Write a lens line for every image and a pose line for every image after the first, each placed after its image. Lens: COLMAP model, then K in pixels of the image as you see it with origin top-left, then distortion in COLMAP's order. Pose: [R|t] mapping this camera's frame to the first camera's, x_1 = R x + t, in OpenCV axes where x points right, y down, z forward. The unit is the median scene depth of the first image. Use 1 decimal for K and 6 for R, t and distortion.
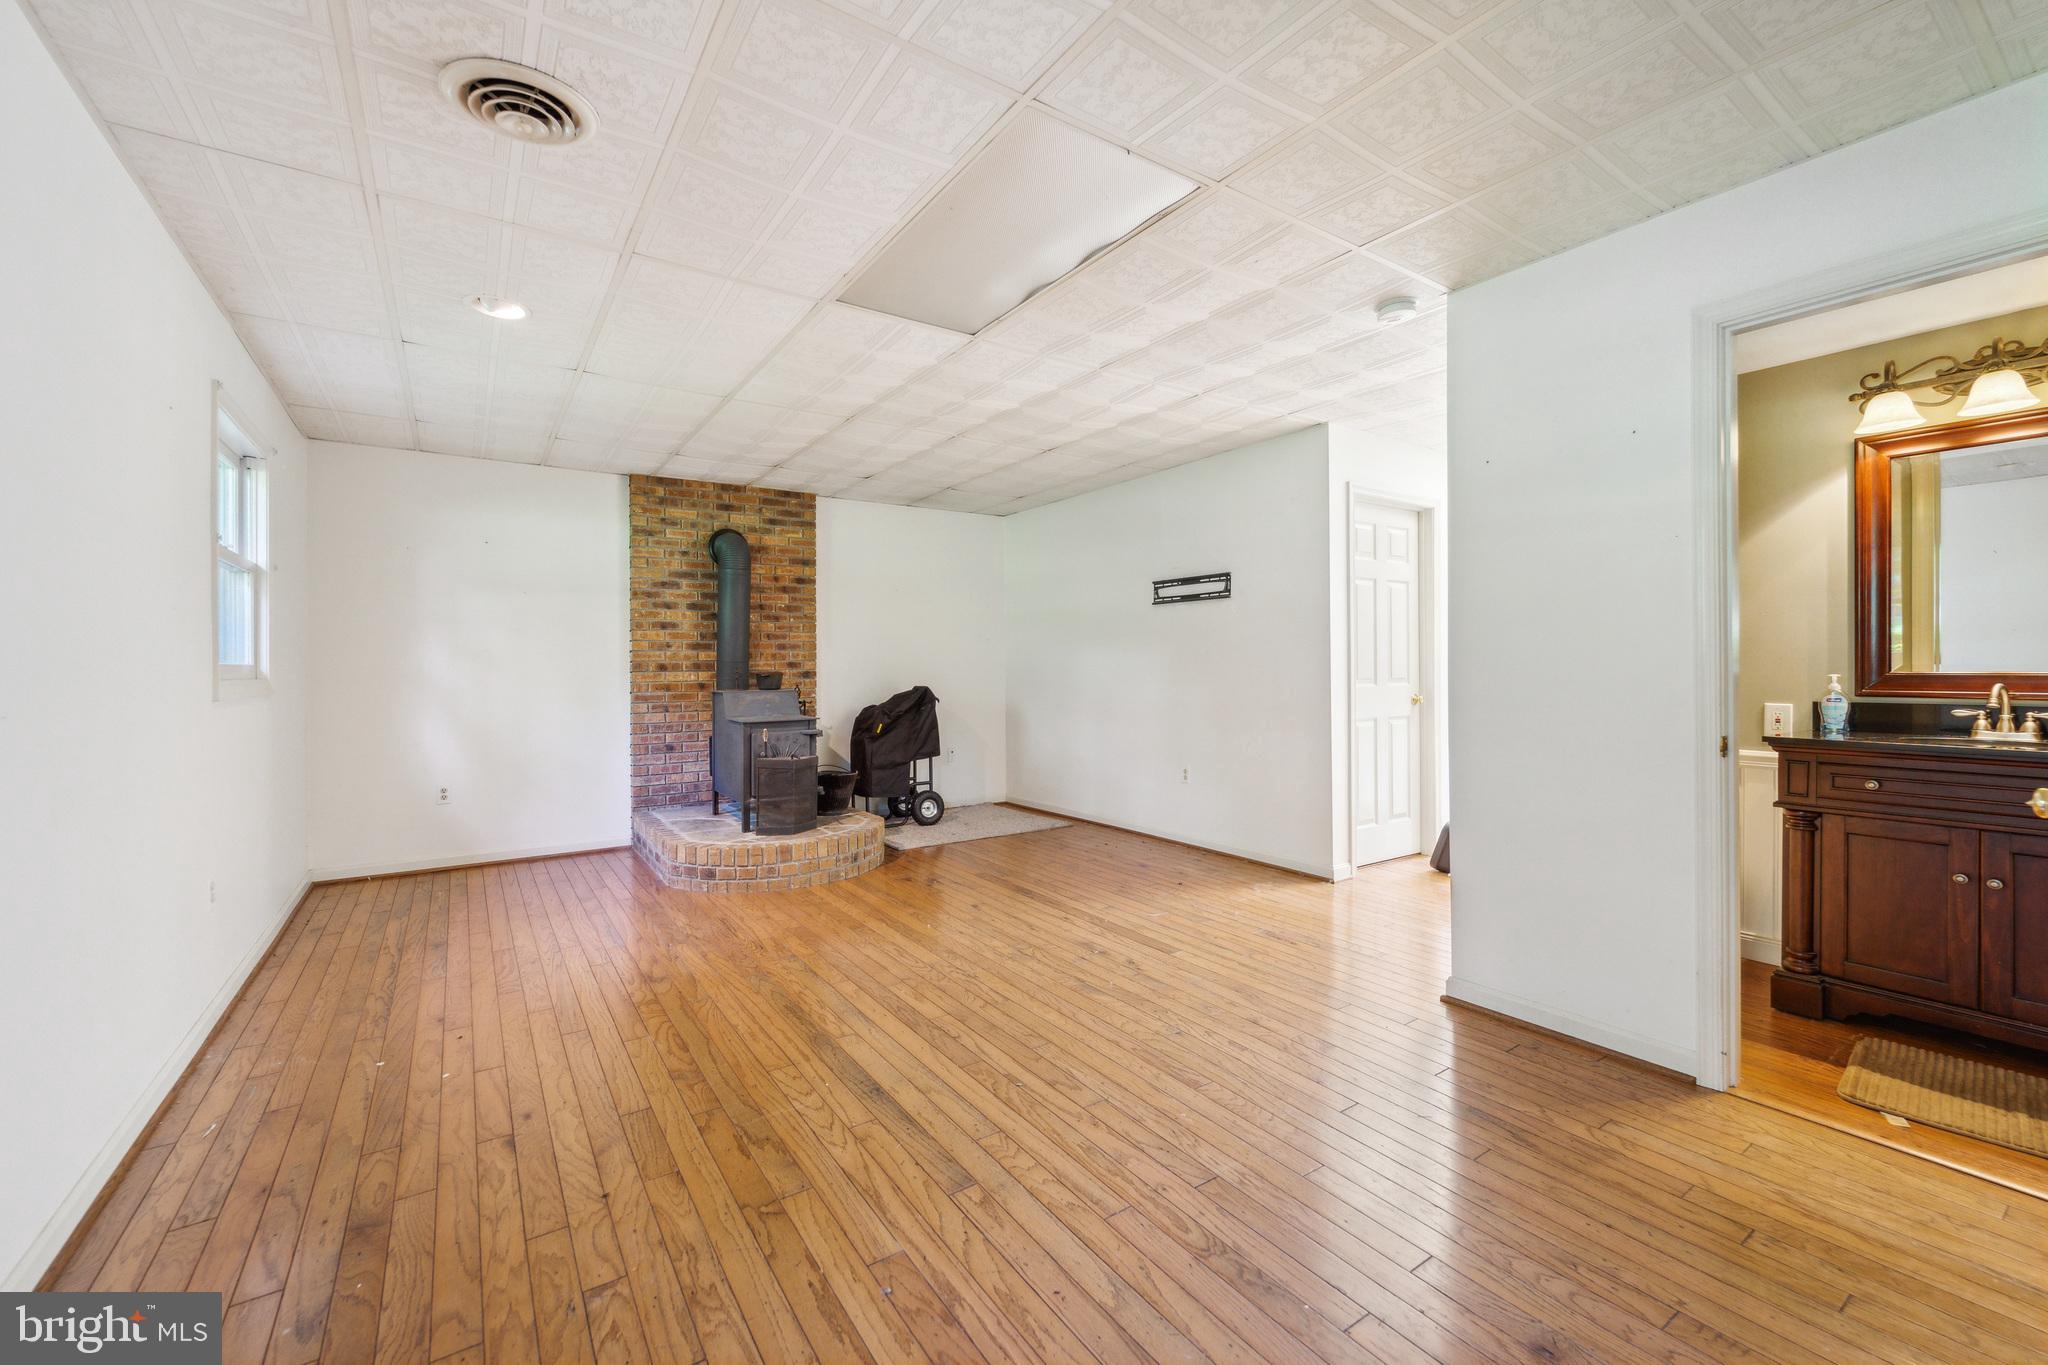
lens RADIAL K [[828.2, 0, 1026.8], [0, 828.2, 663.5], [0, 0, 1]] dist [-0.000375, -0.002201]
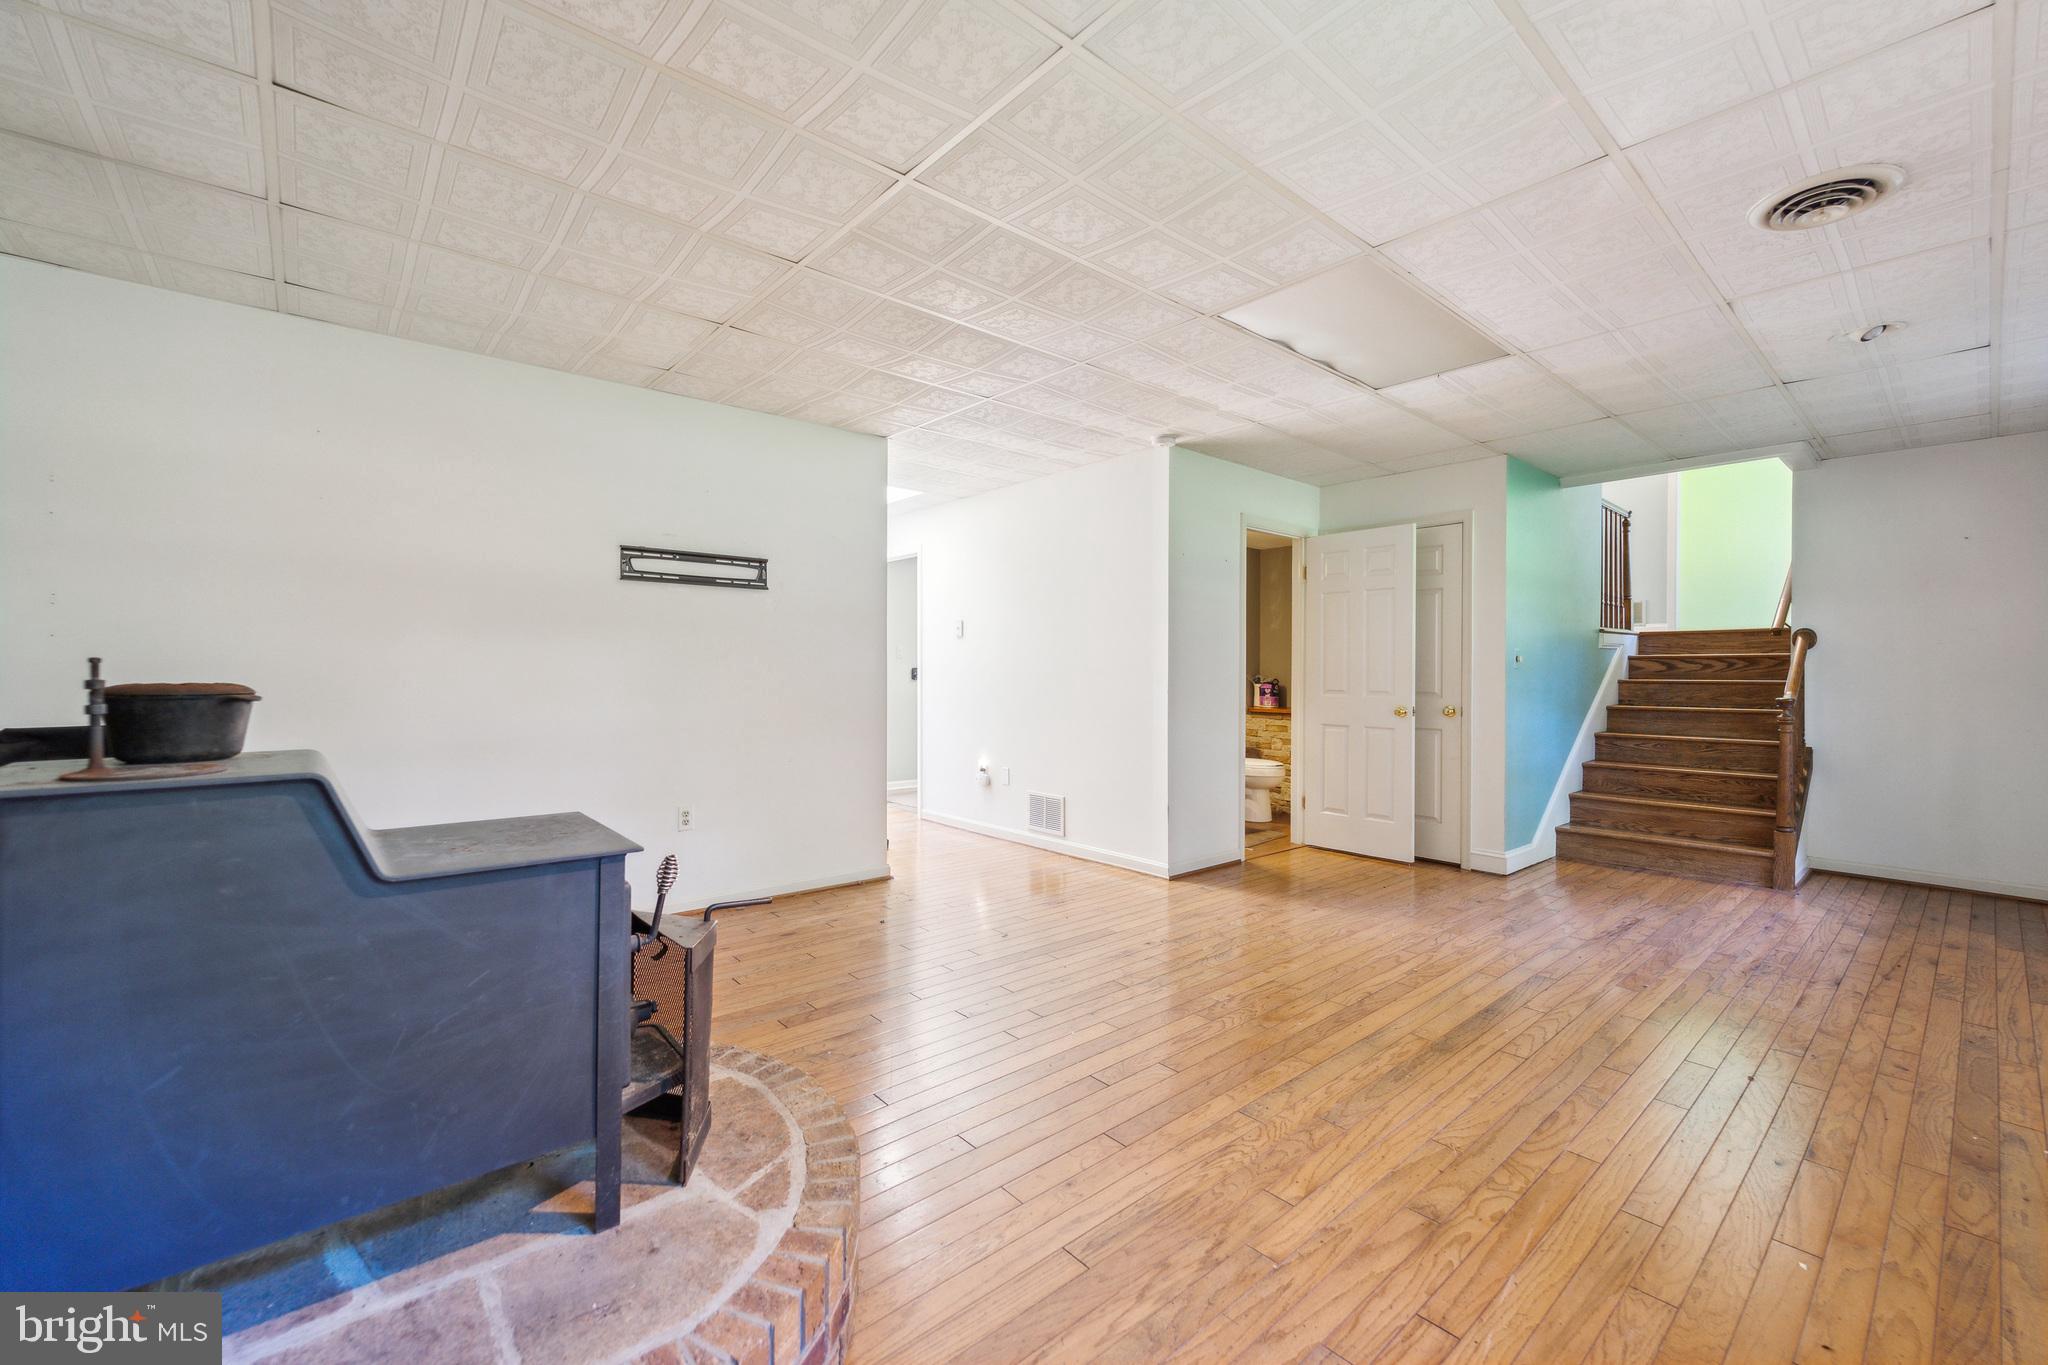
lens RADIAL K [[828.2, 0, 1023.5], [0, 828.2, 675.7], [0, 0, 1]] dist [-0.000375, -0.002201]
pose [[-0.106751, 0.000875, 0.994285, -1.109247], [-0.006403, 0.999978, -0.001568, 0.012144], [-0.994265, -0.006534, -0.106743, 1.507258]]
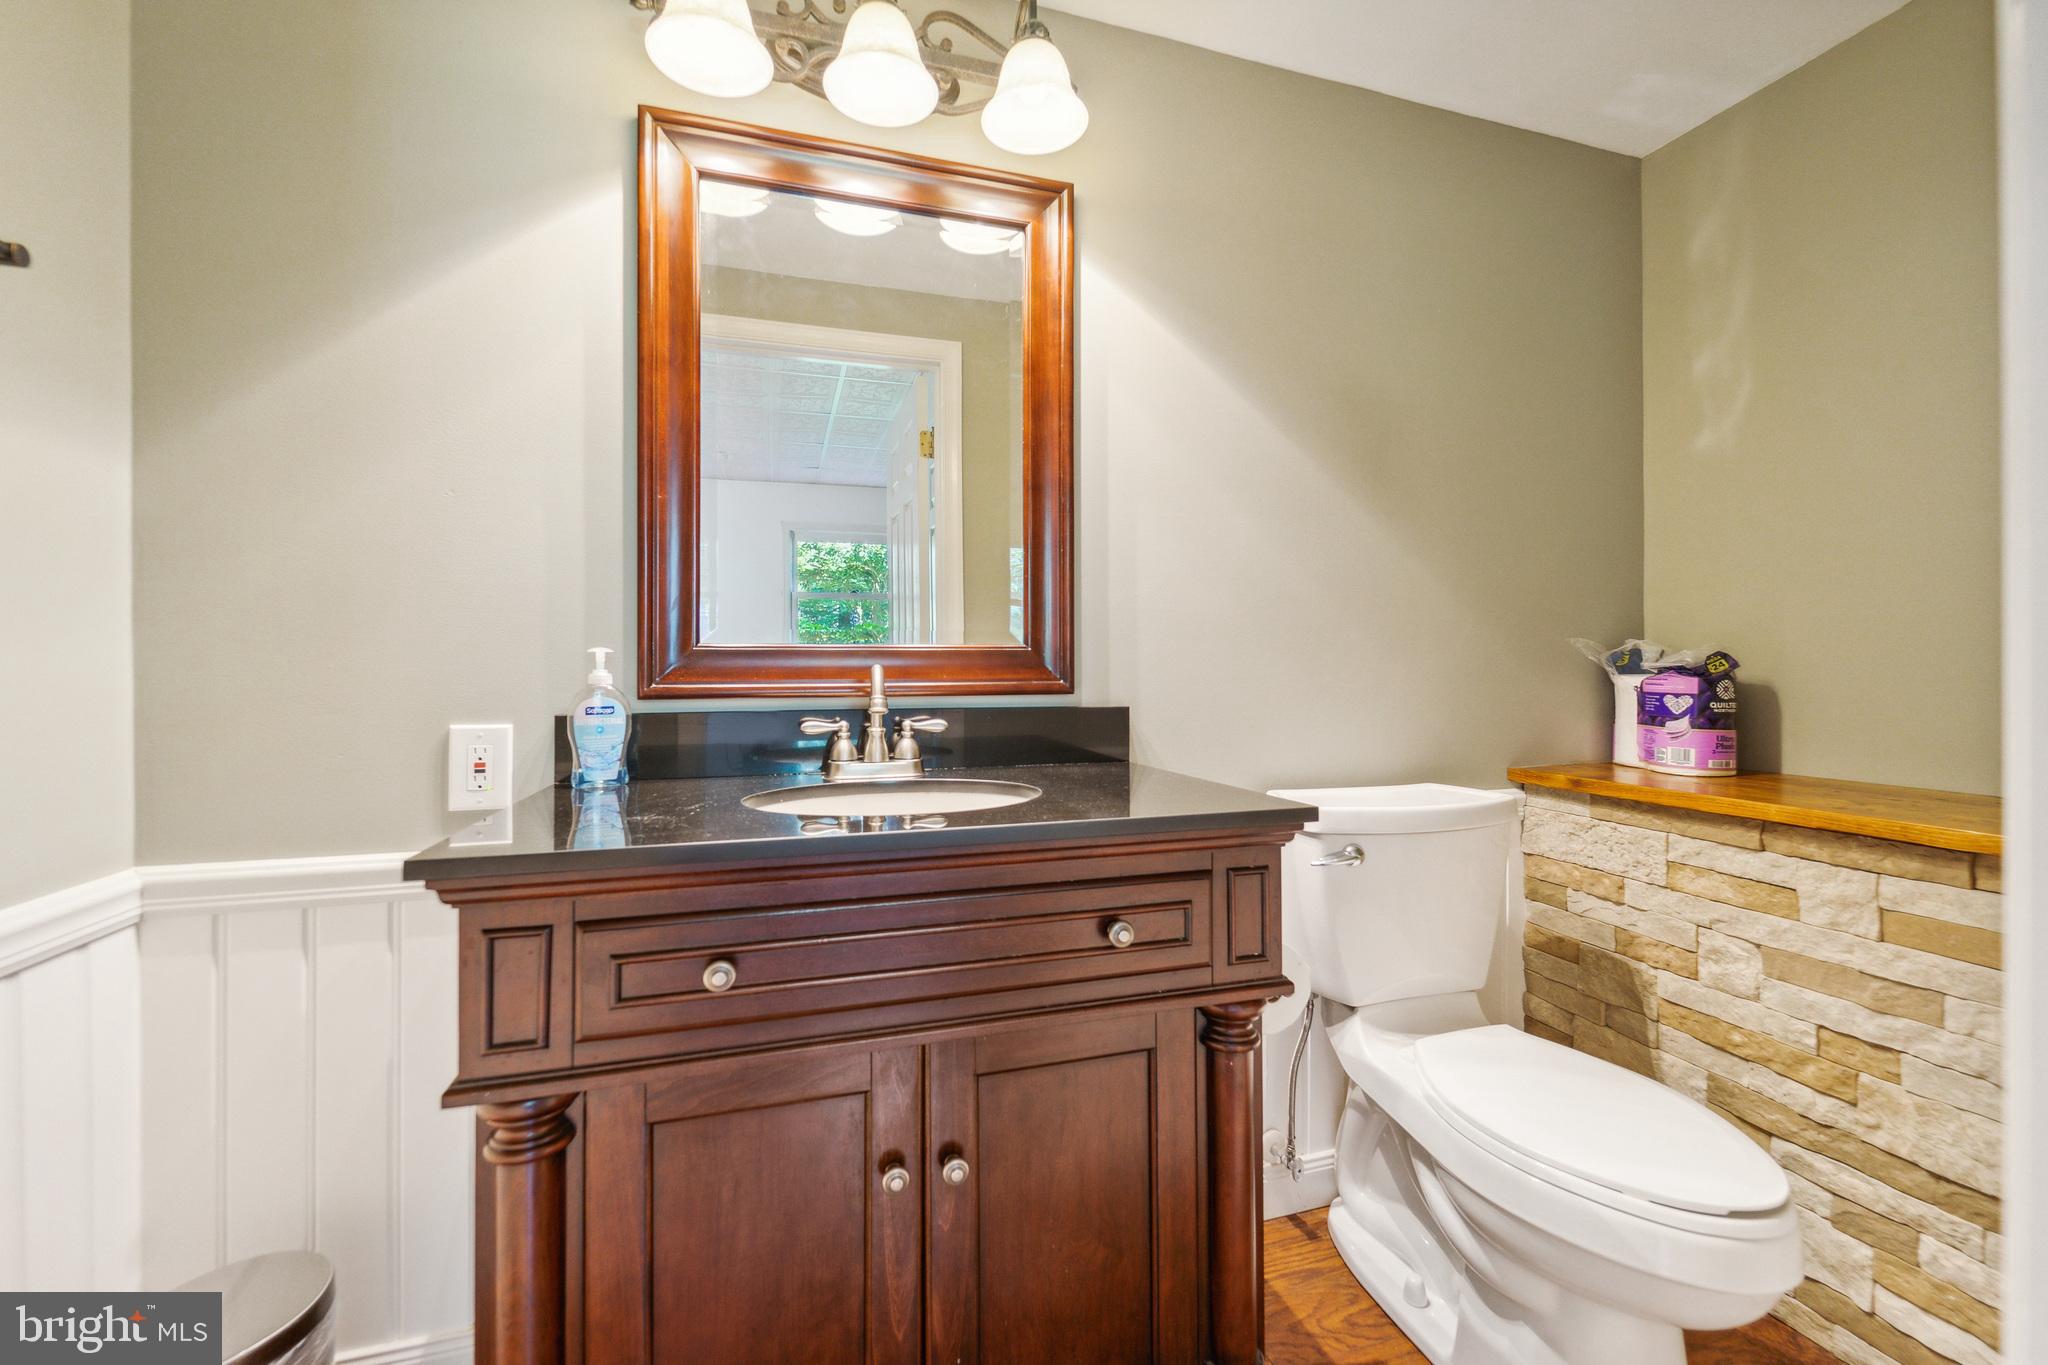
lens RADIAL K [[828.2, 0, 1021.8], [0, 828.2, 672.6], [0, 0, 1]] dist [-0.000375, -0.002201]
pose [[0.280799, 0.000955, 0.959766, 0.702907], [-0.001222, 0.999999, -0.000637, 0.027998], [-0.959766, -0.000994, 0.280800, 0.747819]]
